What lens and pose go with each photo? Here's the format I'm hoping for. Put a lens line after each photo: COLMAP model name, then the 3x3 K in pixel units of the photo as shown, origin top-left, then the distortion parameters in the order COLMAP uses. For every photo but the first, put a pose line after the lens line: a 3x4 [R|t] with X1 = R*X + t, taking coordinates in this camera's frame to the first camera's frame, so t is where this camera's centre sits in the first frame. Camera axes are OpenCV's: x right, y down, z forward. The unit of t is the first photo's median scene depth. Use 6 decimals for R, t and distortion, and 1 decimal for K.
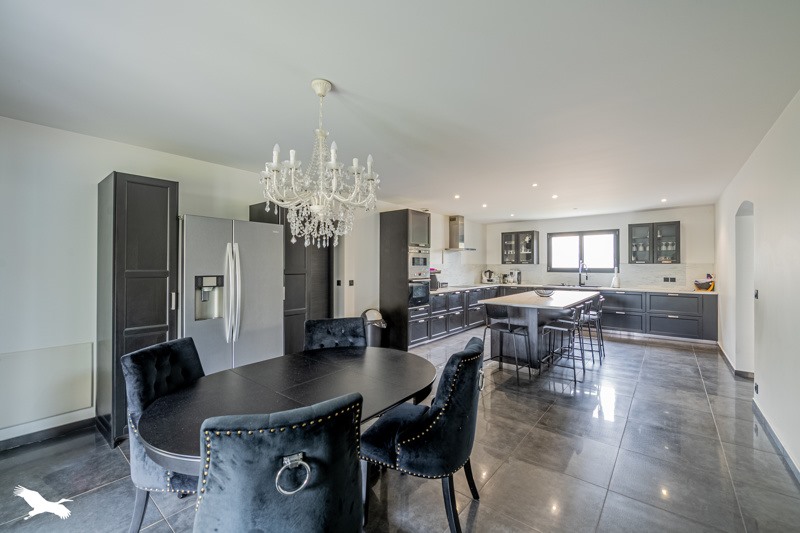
lens RADIAL K [[332.0, 0, 398.1], [0, 332.0, 266.3], [0, 0, 1]] dist [-0.000194, -0.000335]
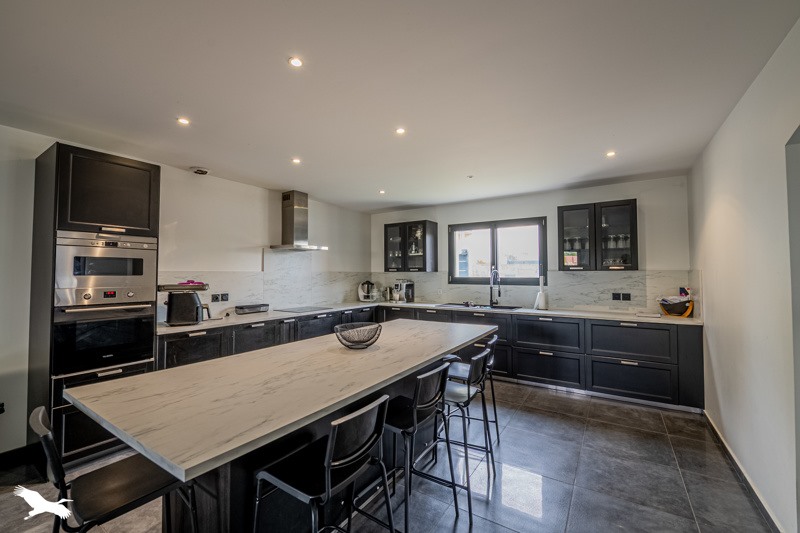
lens RADIAL K [[332.0, 0, 401.0], [0, 332.0, 266.2], [0, 0, 1]] dist [-0.000194, -0.000335]
pose [[0.993952, 0.000452, 0.109812, 0.323513], [0.002336, 0.999678, -0.025263, -0.001588], [-0.109788, 0.025366, 0.993631, 0.405882]]
